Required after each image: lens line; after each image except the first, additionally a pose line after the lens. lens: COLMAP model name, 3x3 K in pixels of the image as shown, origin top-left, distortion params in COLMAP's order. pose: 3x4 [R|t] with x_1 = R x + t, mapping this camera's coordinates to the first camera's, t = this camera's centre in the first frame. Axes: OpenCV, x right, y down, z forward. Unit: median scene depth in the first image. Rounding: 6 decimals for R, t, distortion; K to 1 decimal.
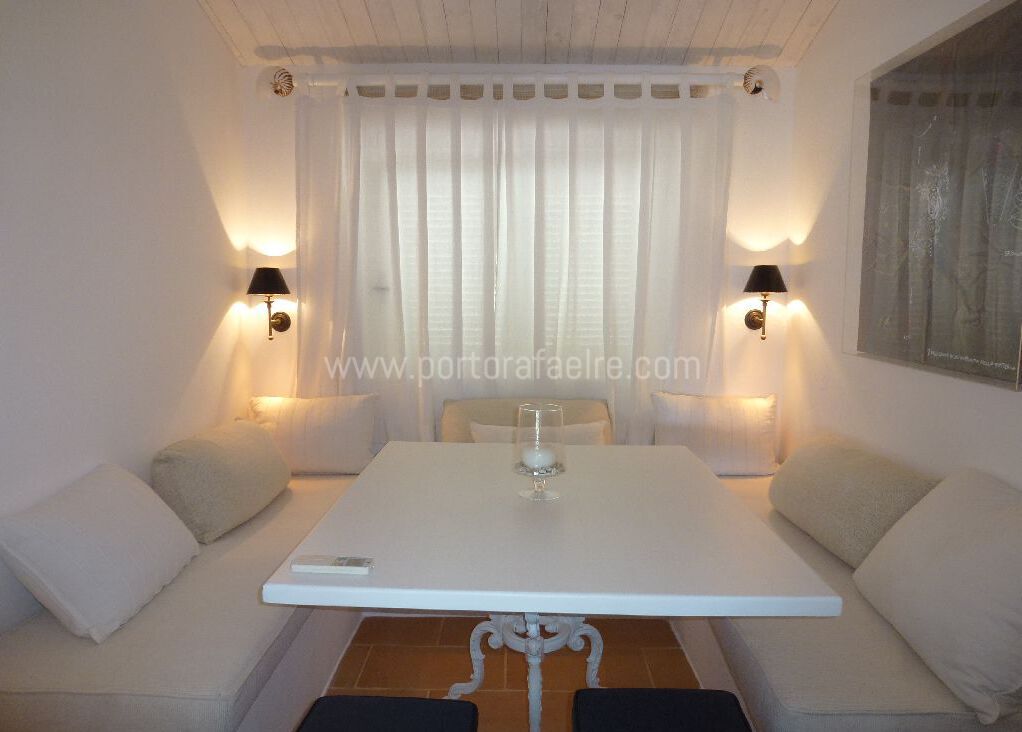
lens RADIAL K [[724.7, 0, 511.5], [0, 724.7, 368.9], [0, 0, 1]] dist [-0.062765, 0.032176]
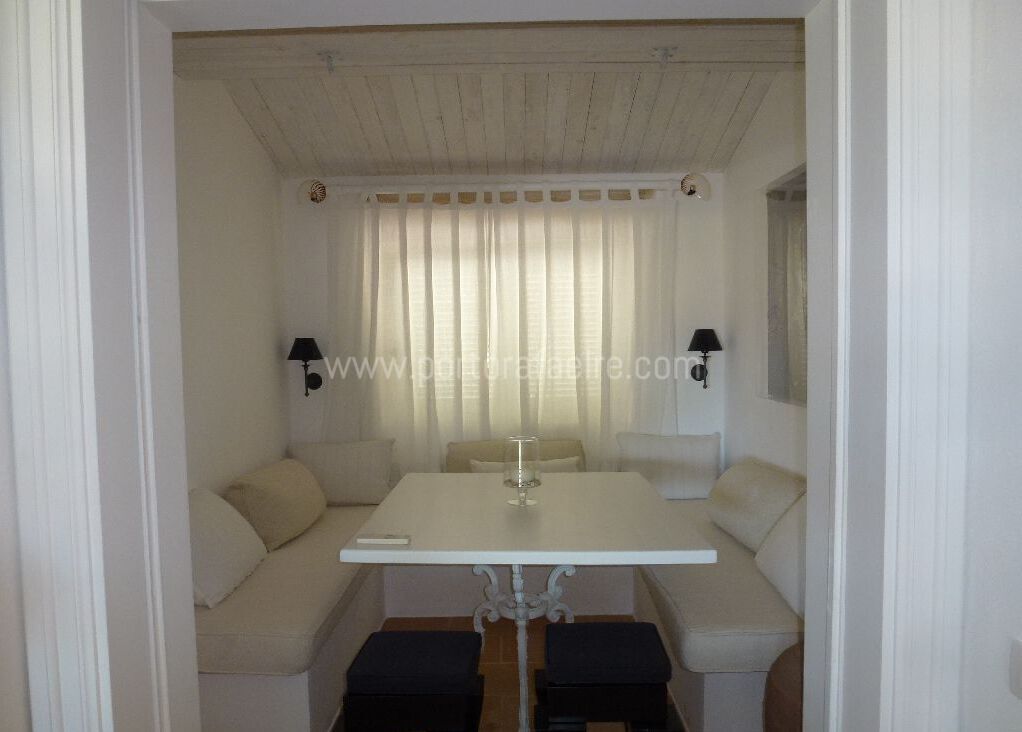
lens RADIAL K [[724.7, 0, 507.0], [0, 724.7, 364.9], [0, 0, 1]] dist [-0.062765, 0.032176]
pose [[0.999824, -0.018574, 0.002741, 0.007161], [0.018741, 0.996076, -0.086490, 0.024049], [-0.001124, 0.086527, 0.996249, -0.290191]]
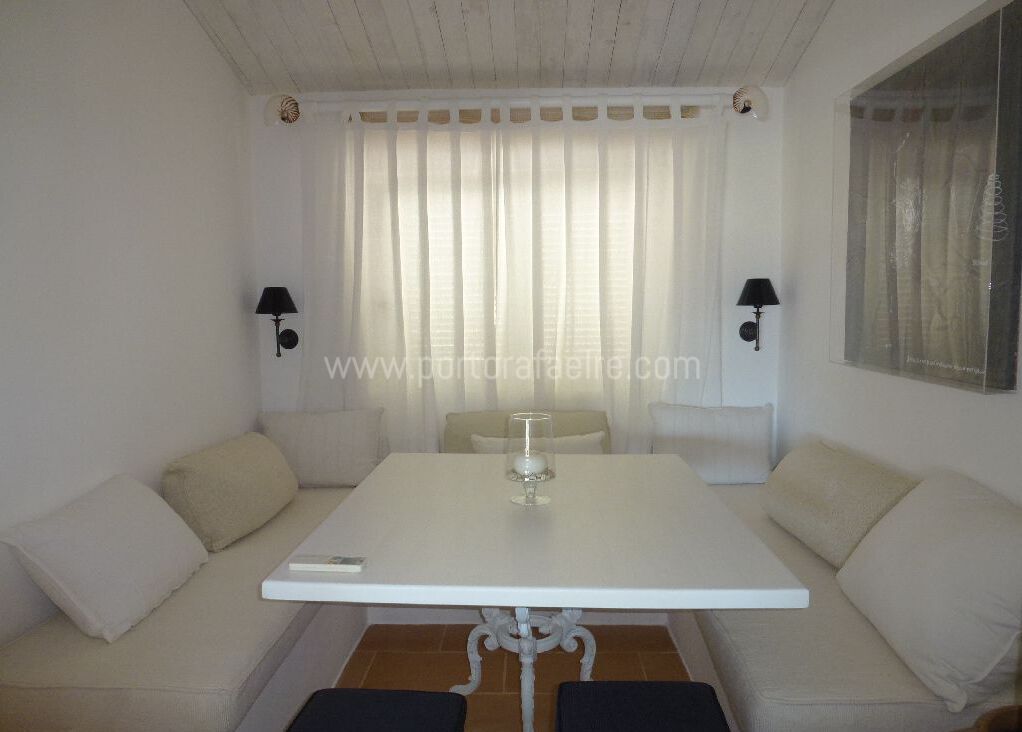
lens RADIAL K [[724.7, 0, 515.7], [0, 724.7, 369.6], [0, 0, 1]] dist [-0.062765, 0.032176]
pose [[0.999815, -0.011835, -0.015147, 0.025814], [0.011453, 0.999620, -0.025071, 0.009033], [0.015438, 0.024893, 0.999571, -0.034064]]
